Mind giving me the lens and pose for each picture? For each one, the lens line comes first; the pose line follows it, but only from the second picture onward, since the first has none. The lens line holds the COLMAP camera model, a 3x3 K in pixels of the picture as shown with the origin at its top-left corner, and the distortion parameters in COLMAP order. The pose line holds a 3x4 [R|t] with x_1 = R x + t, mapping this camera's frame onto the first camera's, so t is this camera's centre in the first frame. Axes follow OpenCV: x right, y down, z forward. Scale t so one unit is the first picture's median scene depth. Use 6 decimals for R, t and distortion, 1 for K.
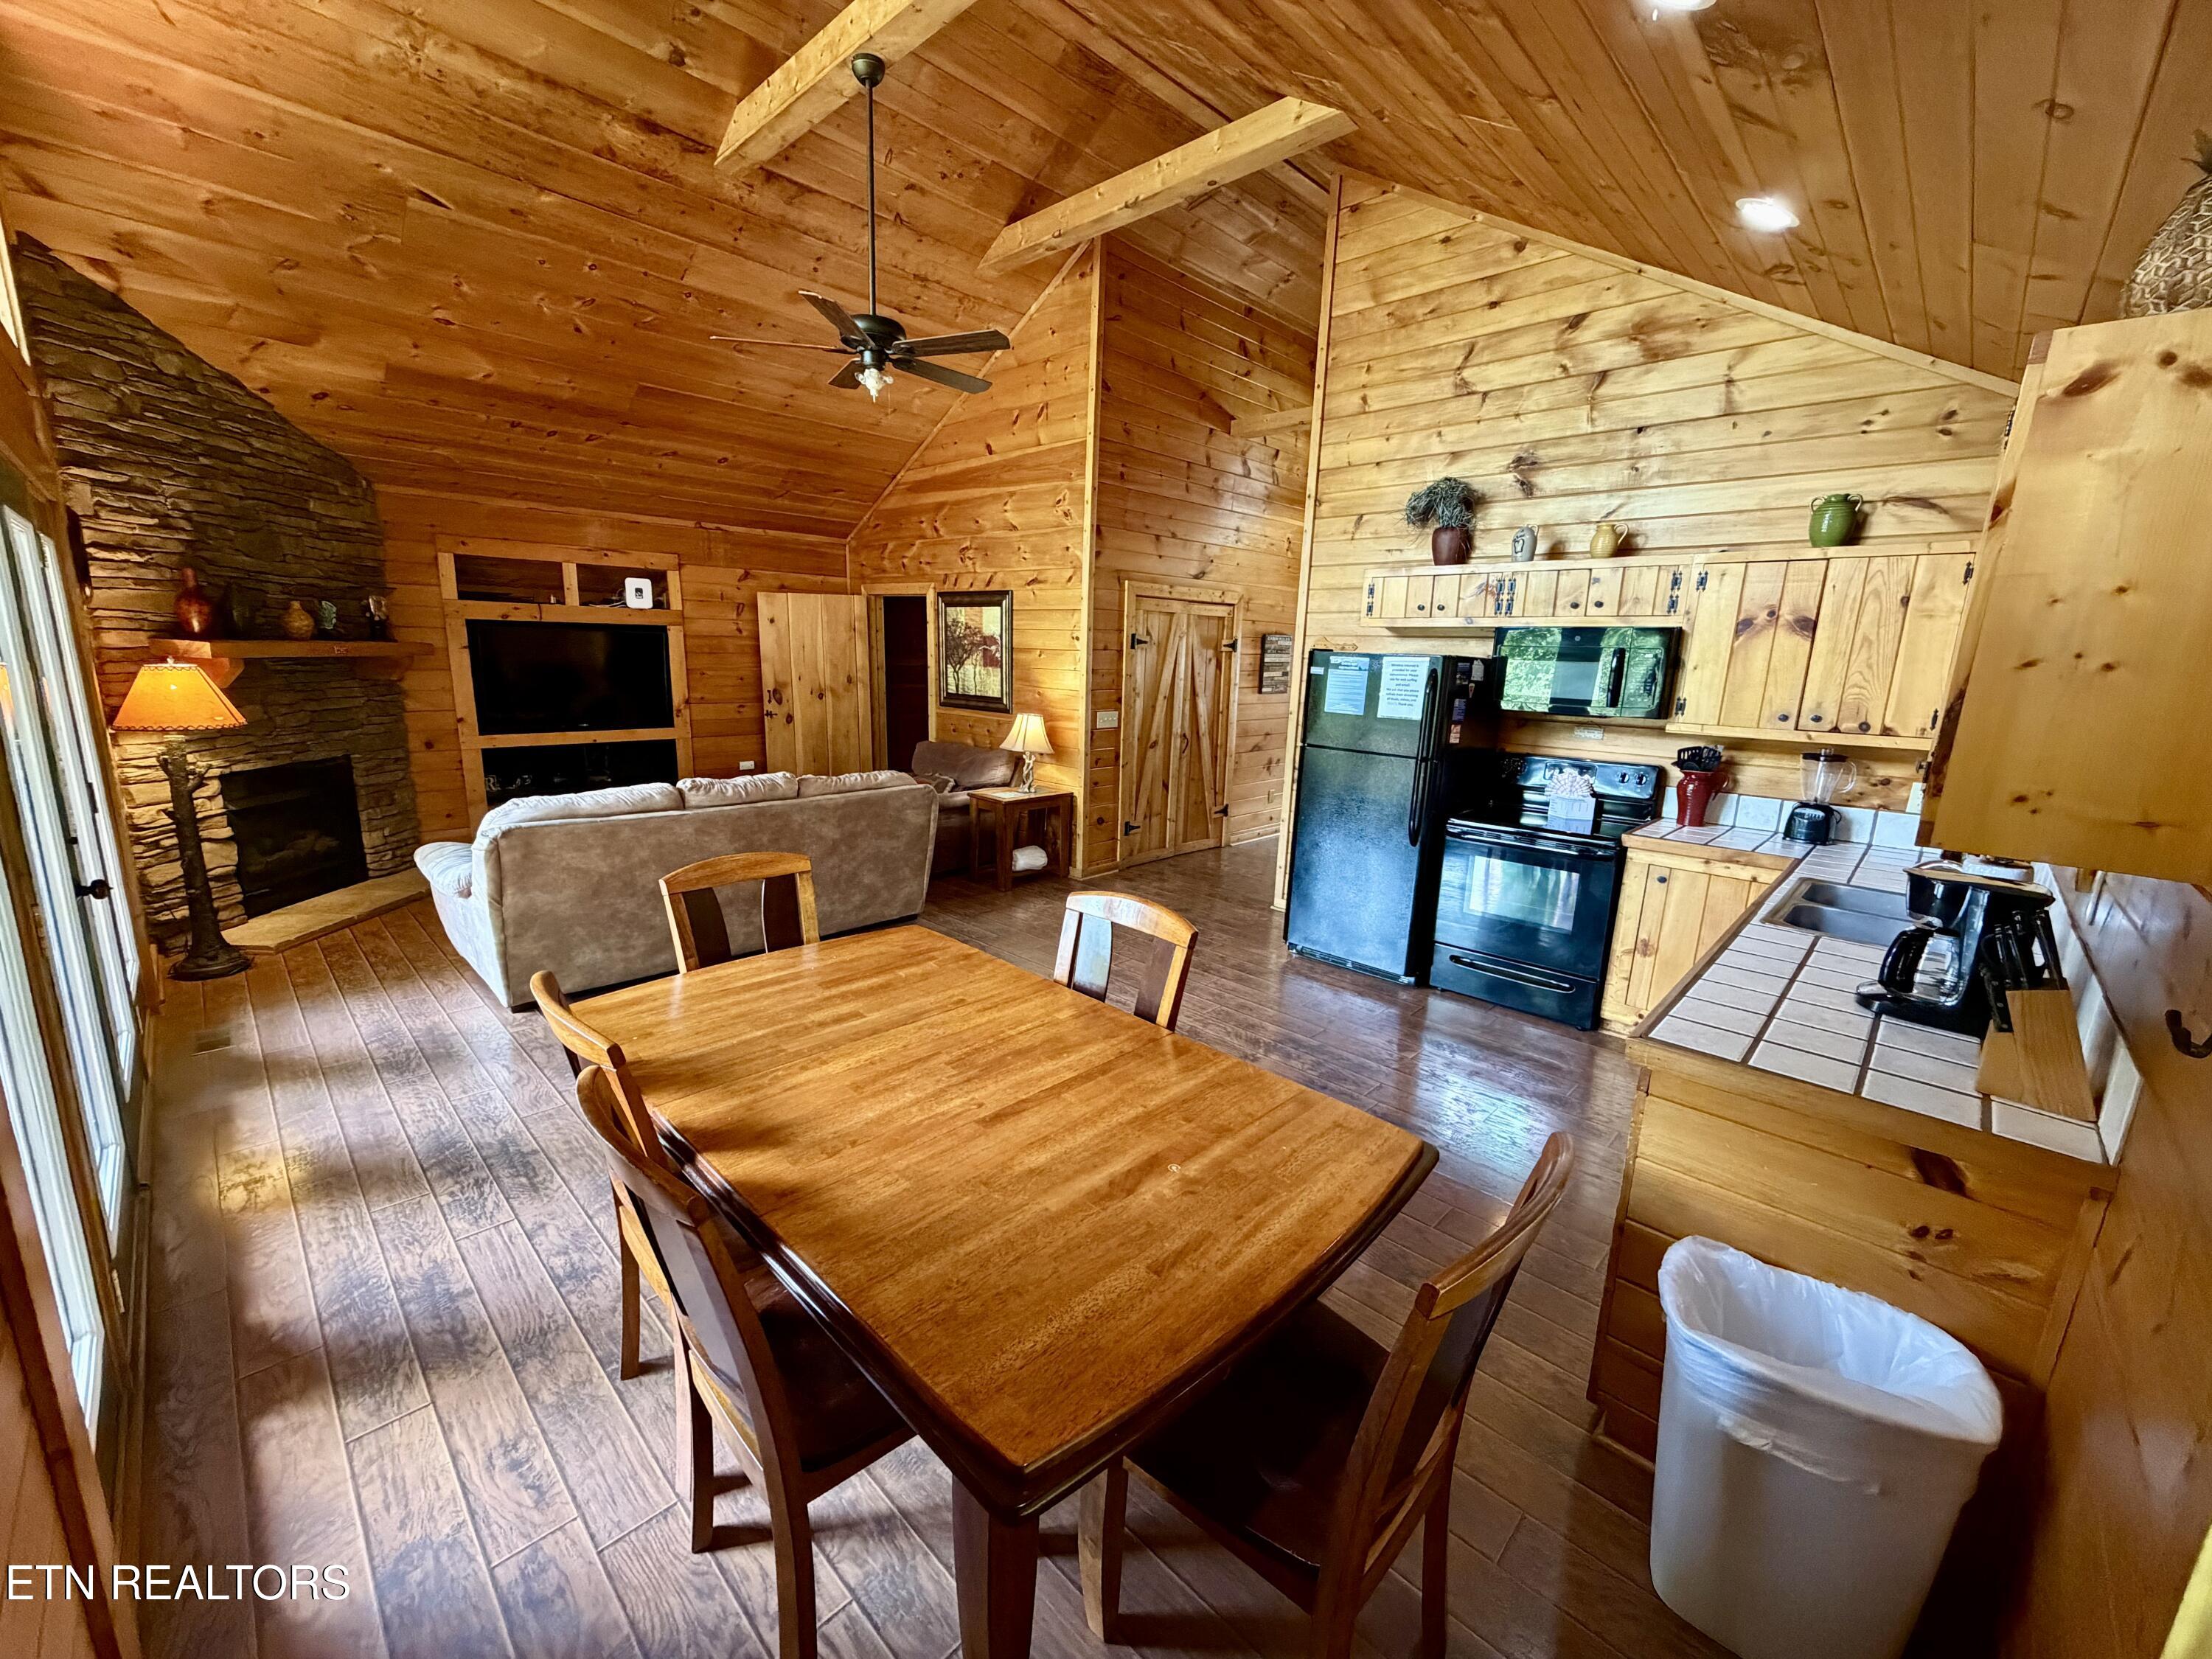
lens RADIAL K [[884.9, 0, 1100.2], [0, 884.9, 830.6], [0, 0, 1]] dist [-0.000789, 0.000589]
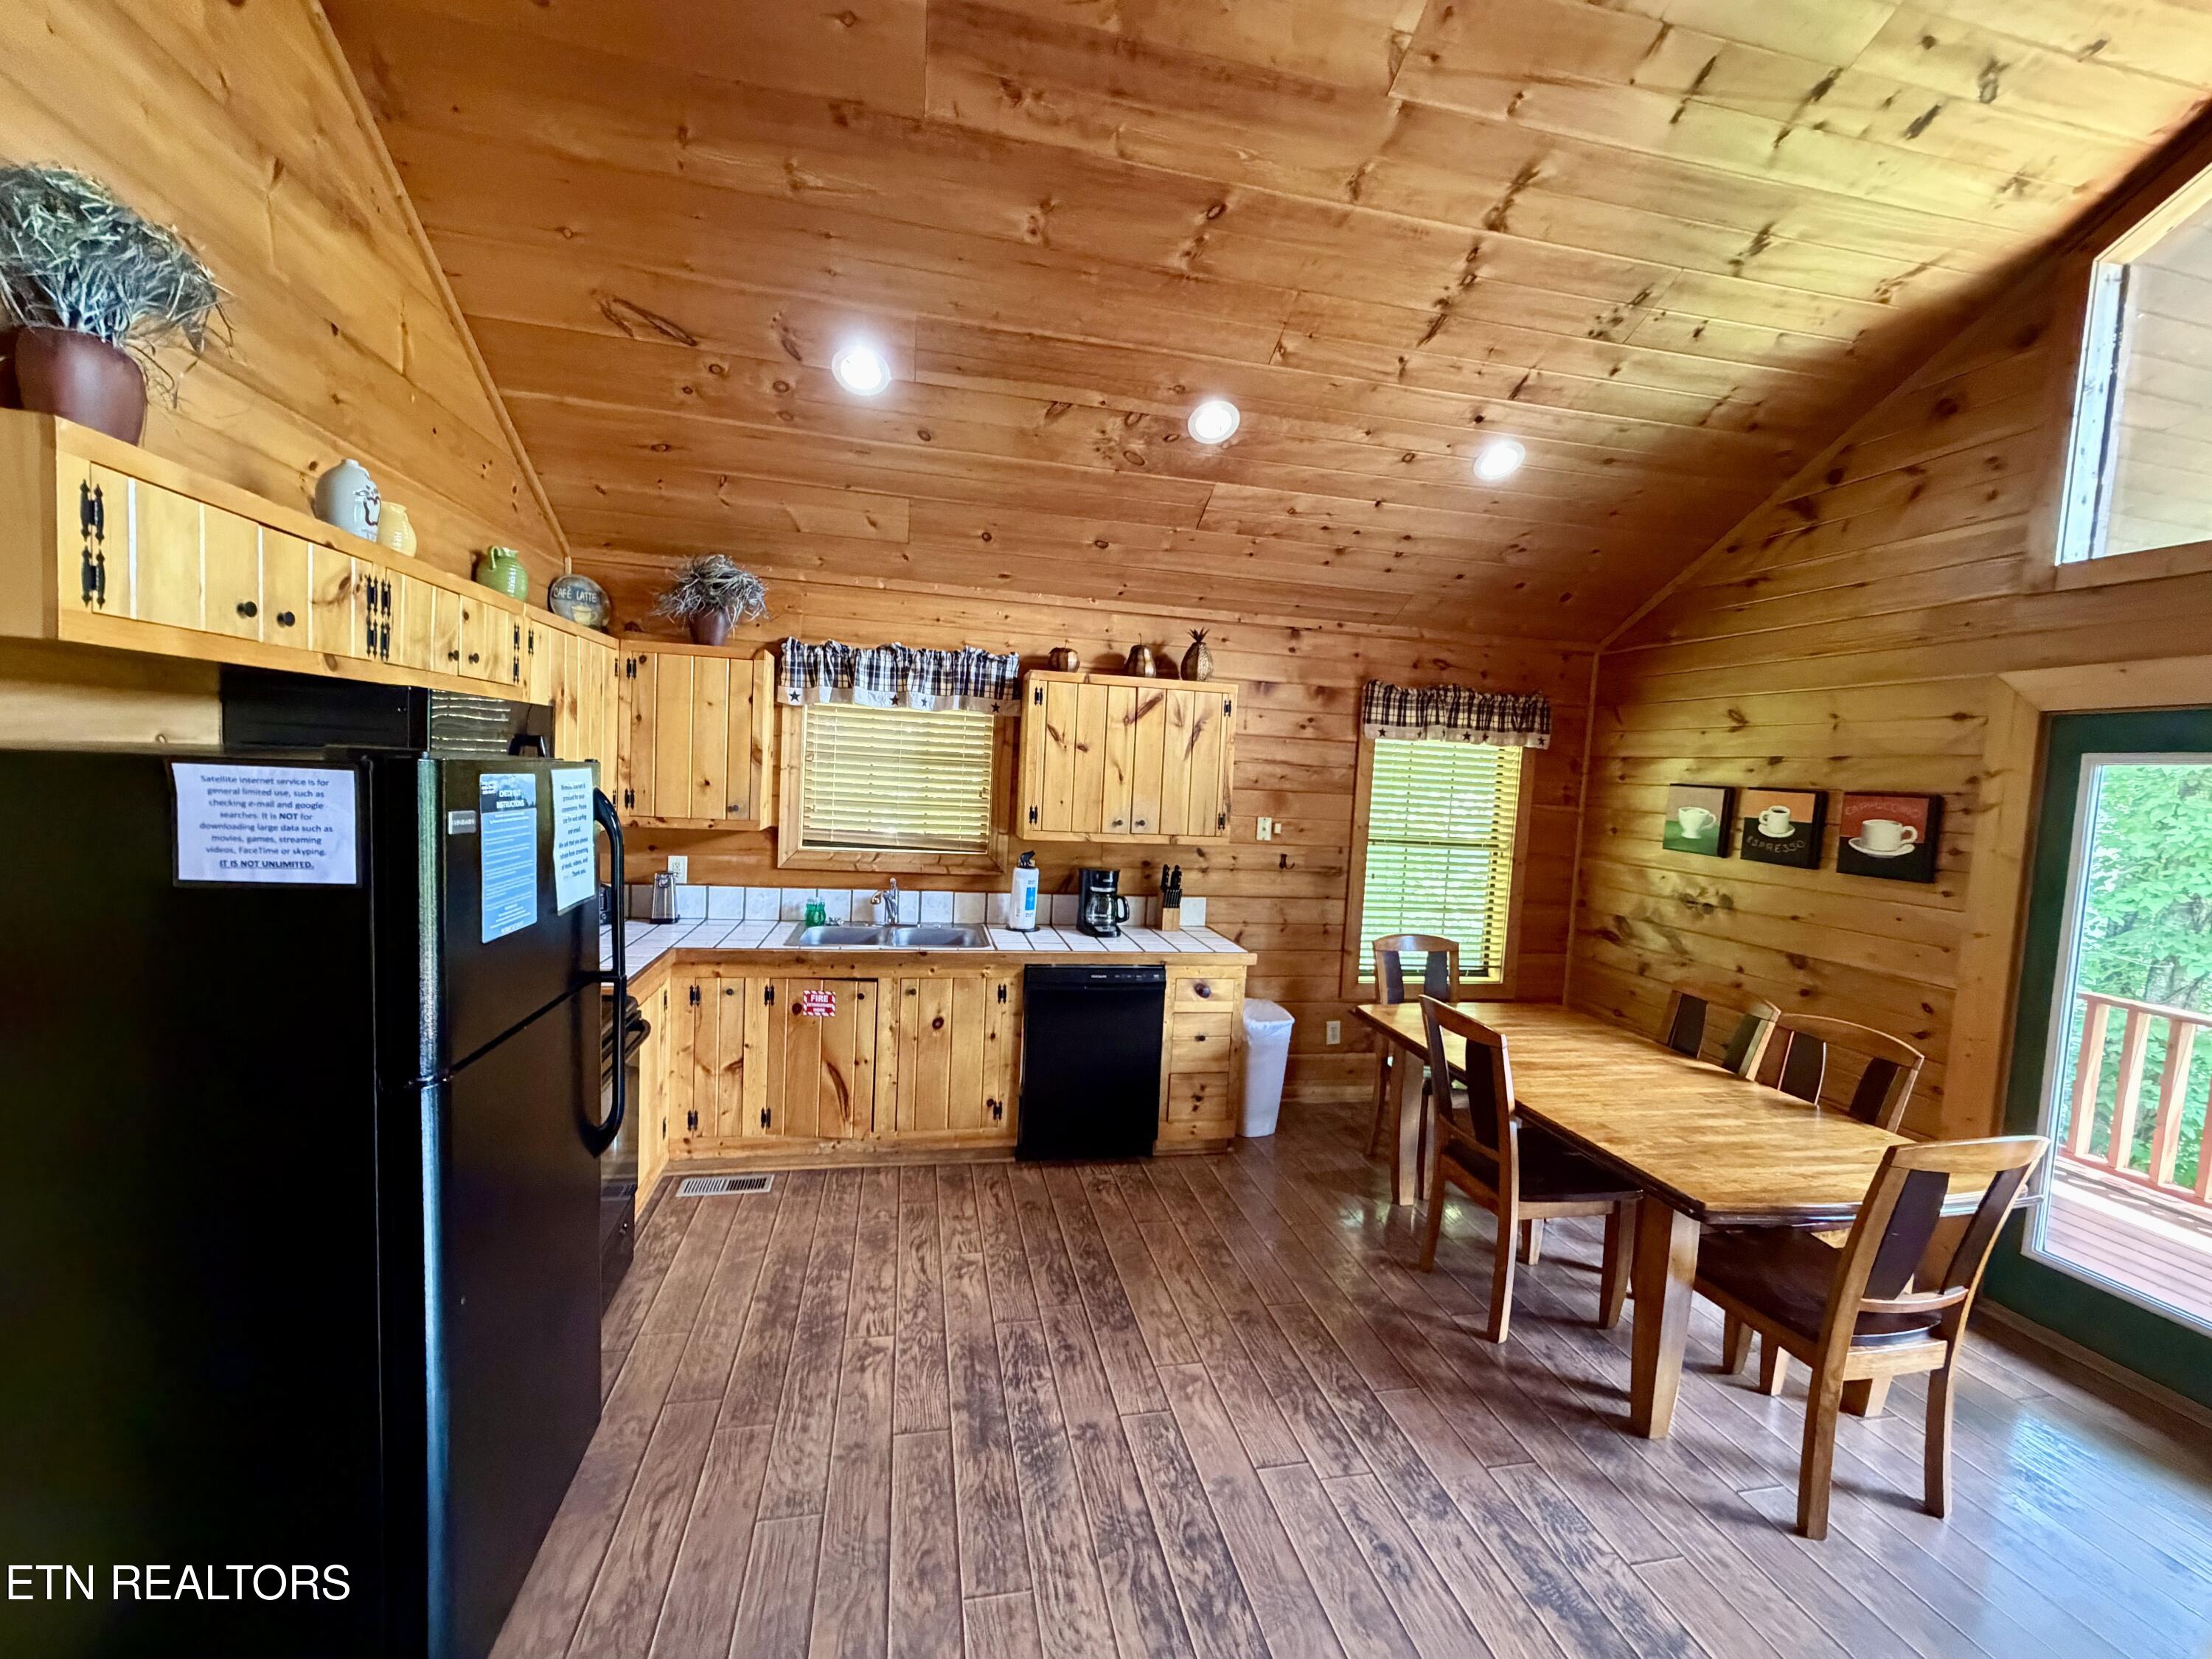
lens RADIAL K [[884.9, 0, 1095.8], [0, 884.9, 831.1], [0, 0, 1]] dist [-0.000789, 0.000589]
pose [[-0.825423, -0.112011, 0.553290, -0.100998], [0.036621, 0.967428, 0.250484, -0.241049], [-0.563326, 0.227017, -0.794435, 1.098450]]
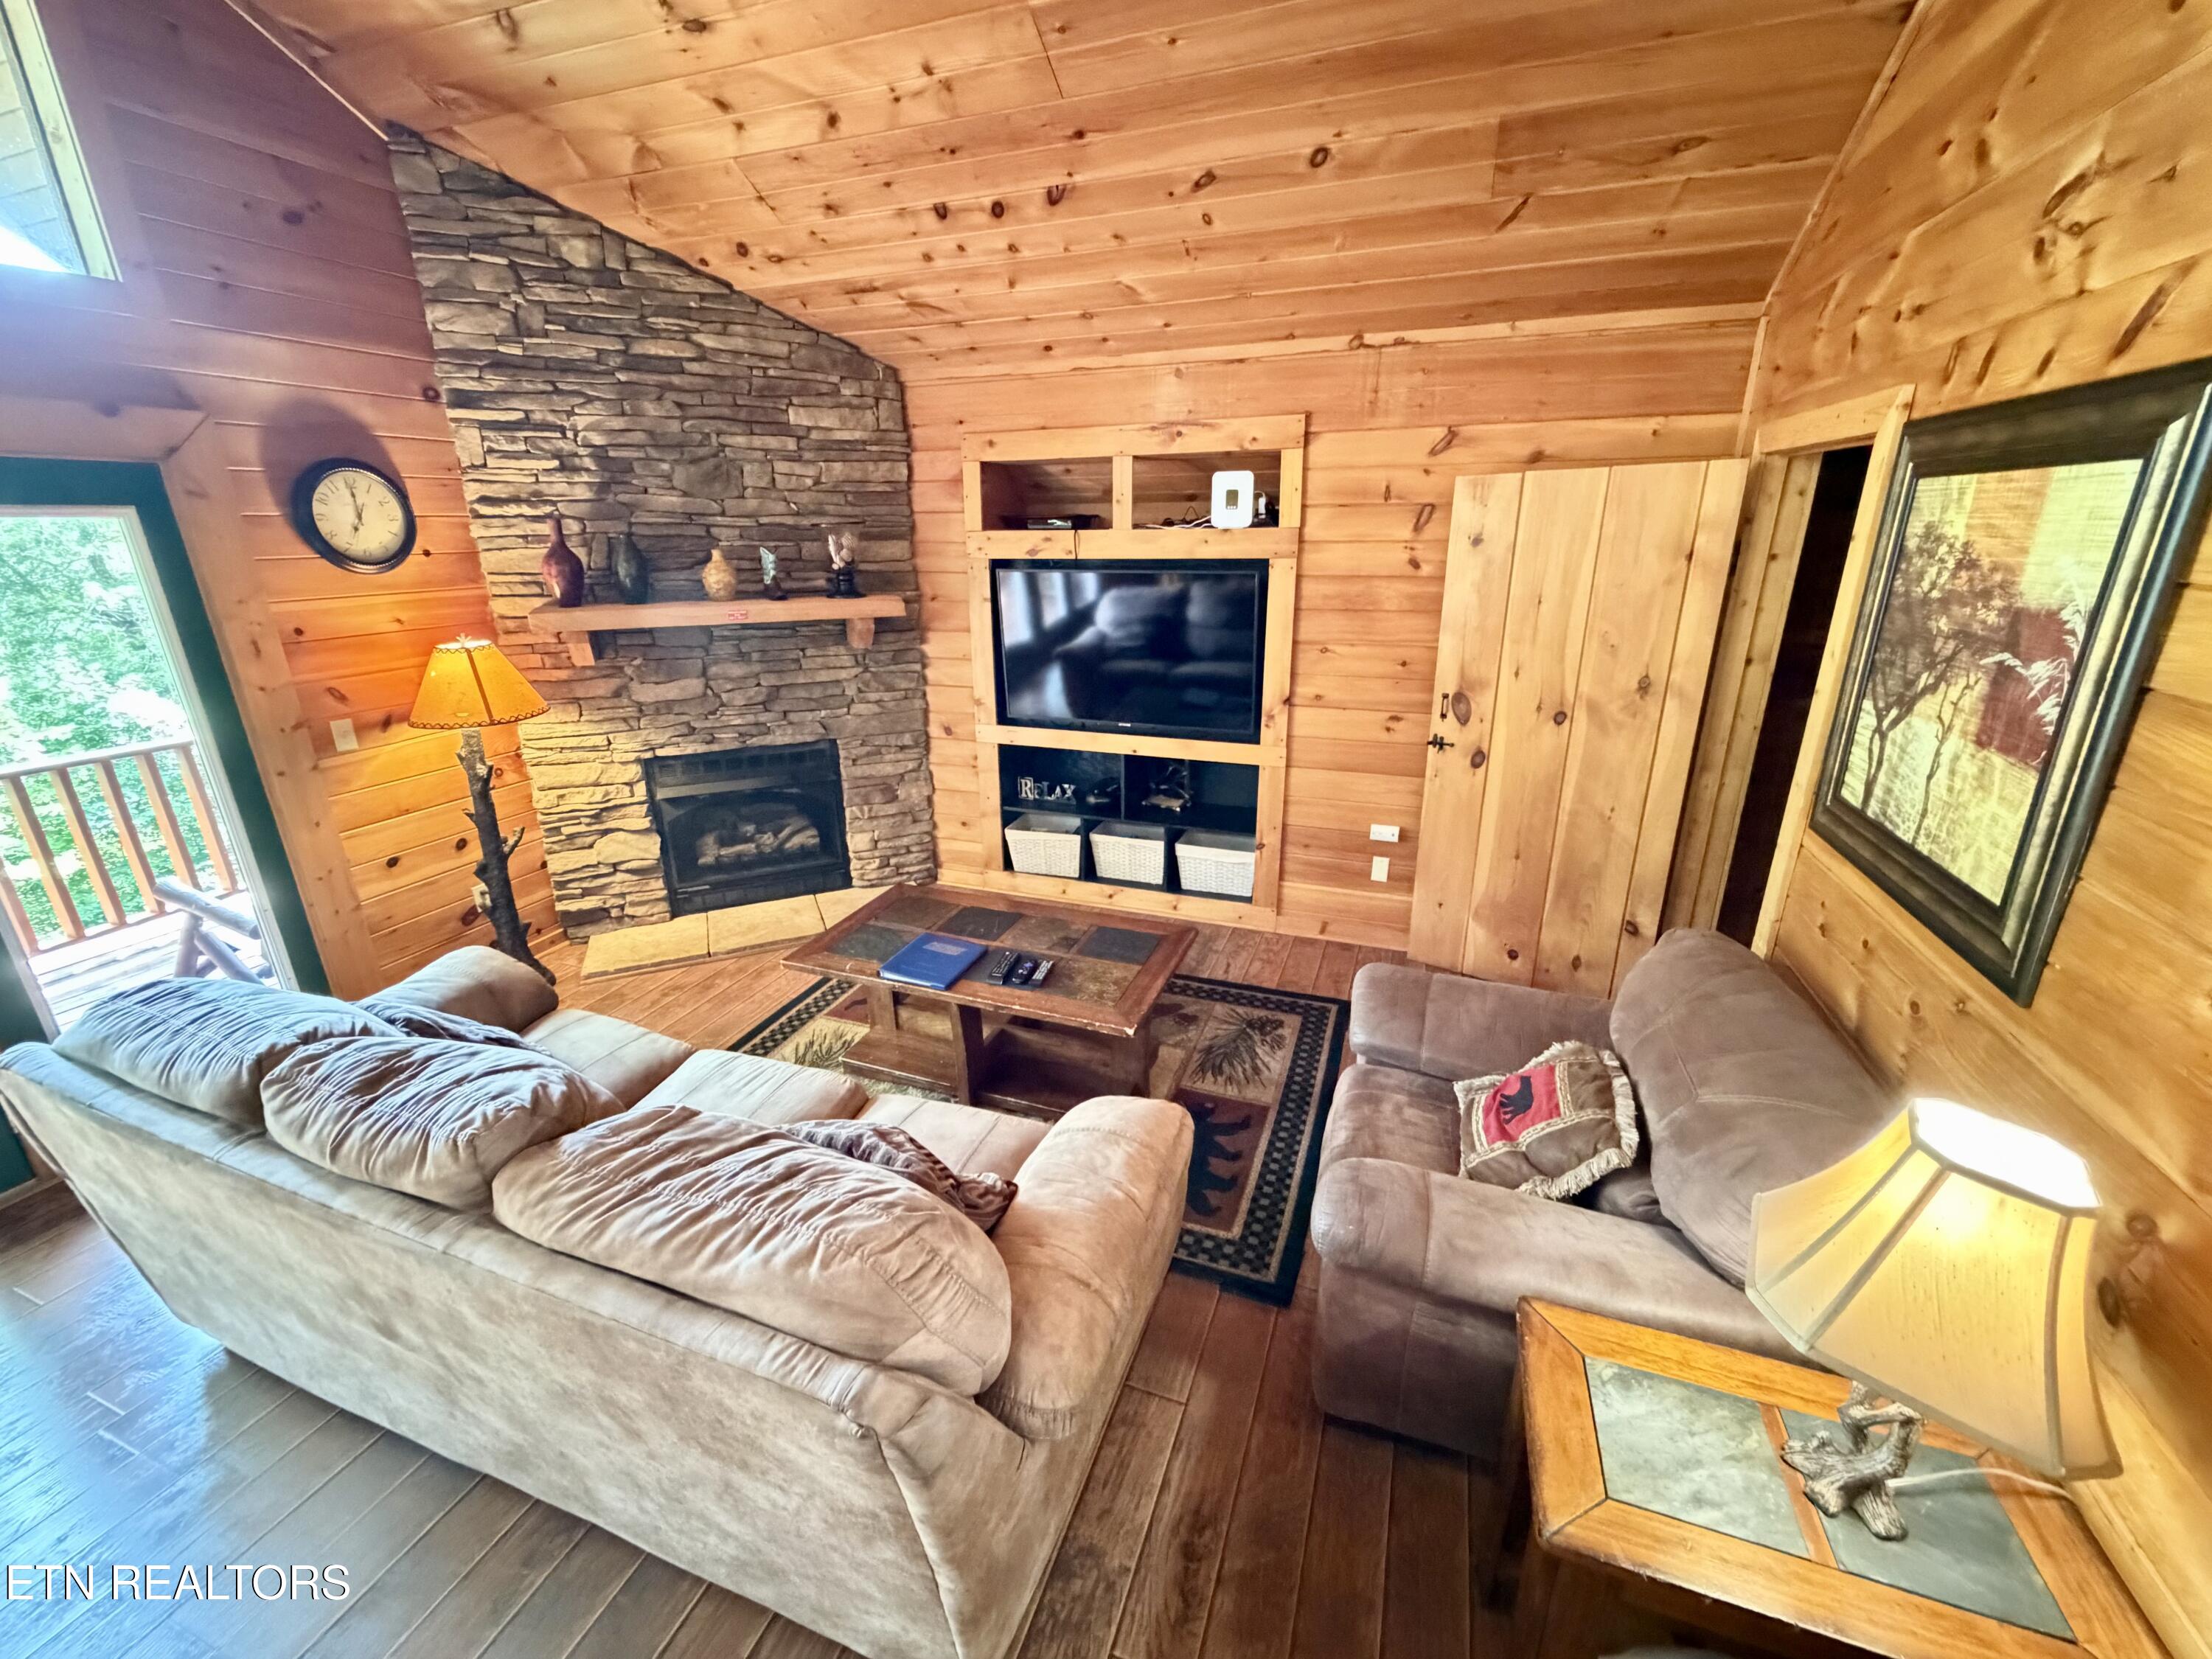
lens RADIAL K [[884.9, 0, 1099.9], [0, 884.9, 831.0], [0, 0, 1]] dist [-0.000789, 0.000589]
pose [[0.400958, 0.265147, -0.876886, -0.026400], [-0.166360, 0.962358, 0.214923, -0.255915], [0.900864, 0.059704, 0.429975, 1.028723]]
